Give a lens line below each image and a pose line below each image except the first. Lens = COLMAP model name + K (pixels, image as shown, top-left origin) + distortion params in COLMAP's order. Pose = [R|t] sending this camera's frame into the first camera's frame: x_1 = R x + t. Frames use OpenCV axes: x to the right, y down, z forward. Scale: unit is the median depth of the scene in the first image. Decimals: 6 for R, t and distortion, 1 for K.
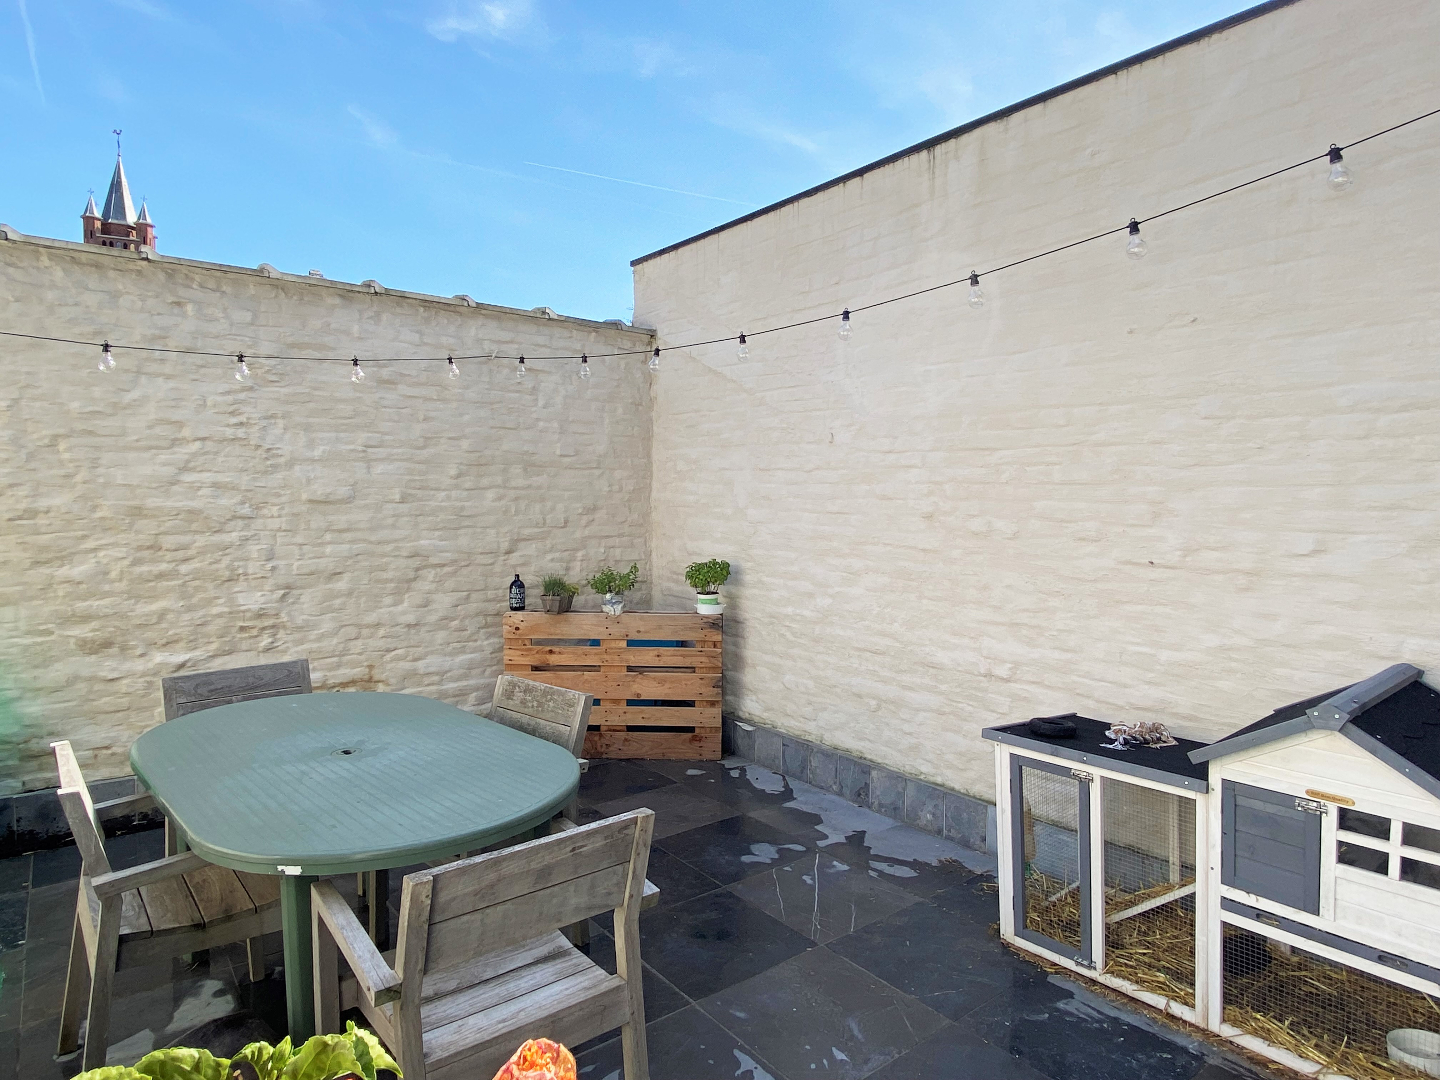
lens RADIAL K [[836.8, 0, 722.8], [0, 836.8, 542.4], [0, 0, 1]] dist [0.018315, -0.000808]
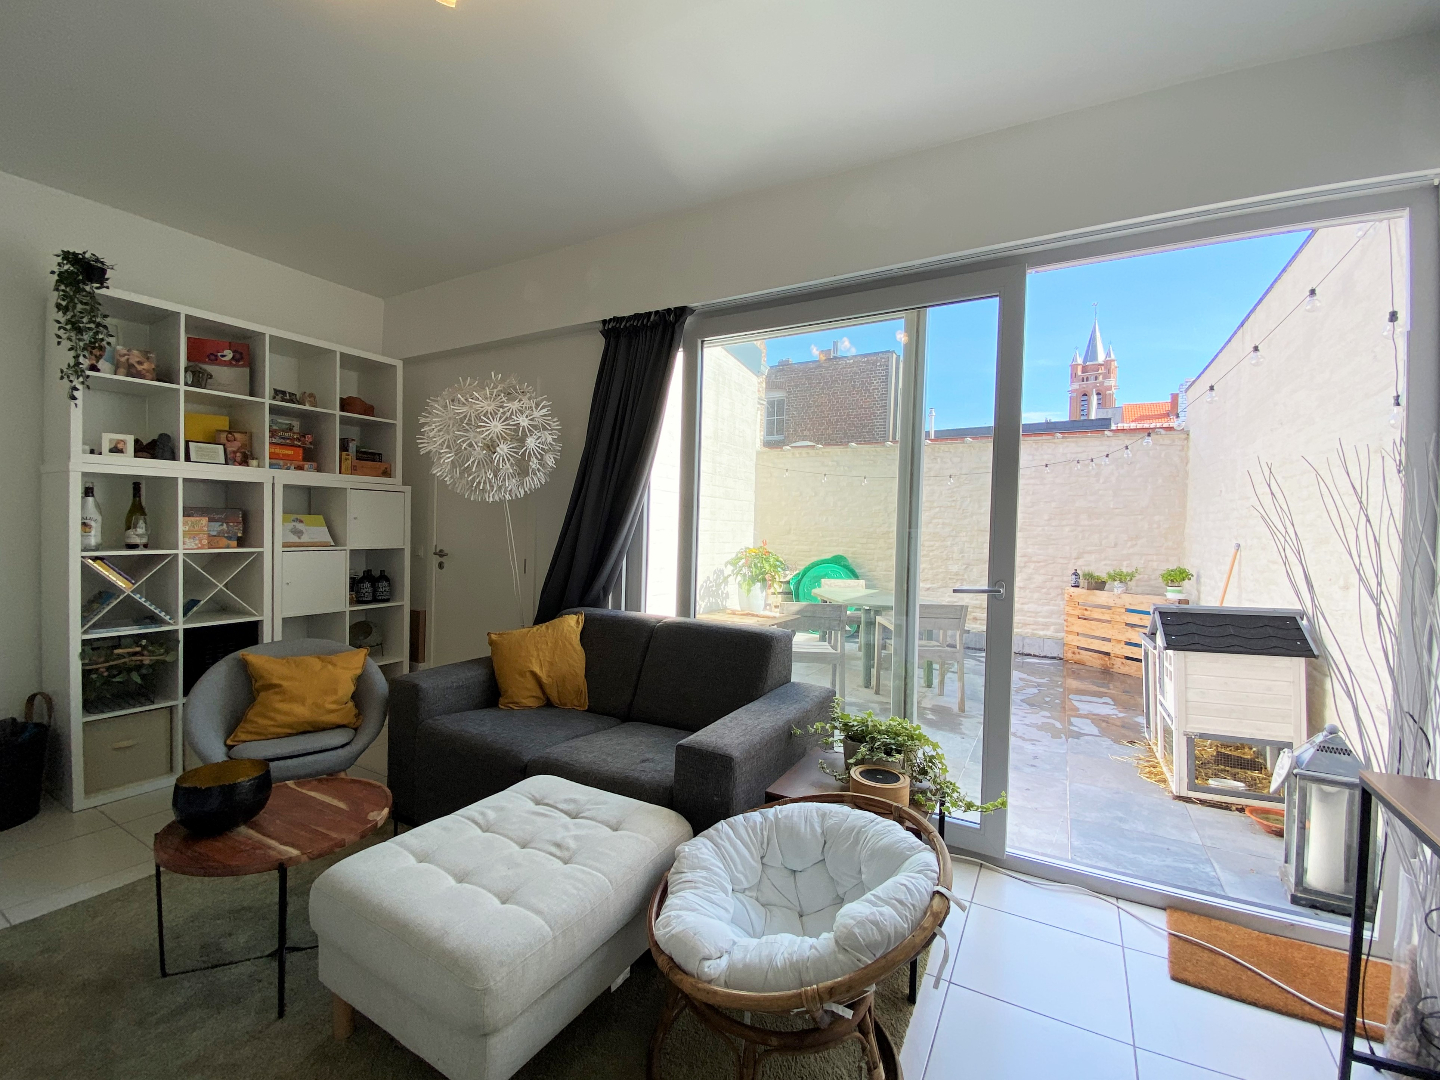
lens RADIAL K [[593.4, 0, 722.9], [0, 593.4, 538.0], [0, 0, 1]] dist [-0.001698, -0.001700]
pose [[0.389055, 0.015861, -0.921078, 0.721267], [-0.074085, 0.997152, -0.014122, 0.046589], [0.918231, 0.073732, 0.389122, -0.314872]]
